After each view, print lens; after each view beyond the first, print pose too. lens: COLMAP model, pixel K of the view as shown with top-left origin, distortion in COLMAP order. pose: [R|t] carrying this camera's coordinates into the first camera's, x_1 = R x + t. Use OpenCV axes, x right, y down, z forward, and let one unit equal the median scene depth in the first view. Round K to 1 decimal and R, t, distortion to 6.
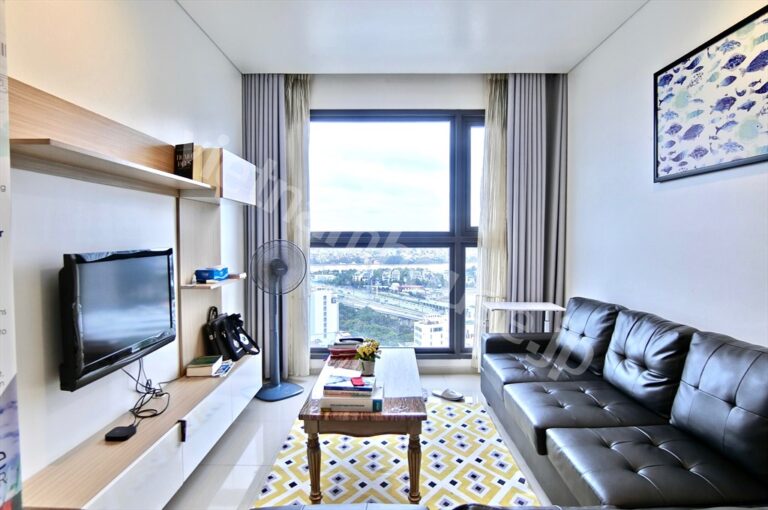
lens RADIAL K [[423.8, 0, 384.0], [0, 423.8, 255.0], [0, 0, 1]] dist [-0.000178, -0.000133]
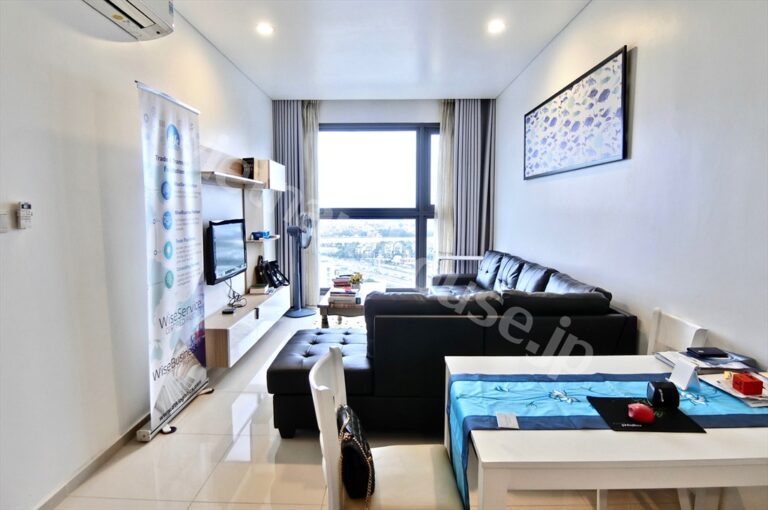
lens RADIAL K [[423.5, 0, 384.5], [0, 423.5, 241.1], [0, 0, 1]] dist [-0.000163, -0.000053]
pose [[0.999983, -0.000650, -0.005849, 0.062867], [0.000830, 0.999522, 0.030920, 0.014651], [0.005826, -0.030924, 0.999505, -0.493694]]
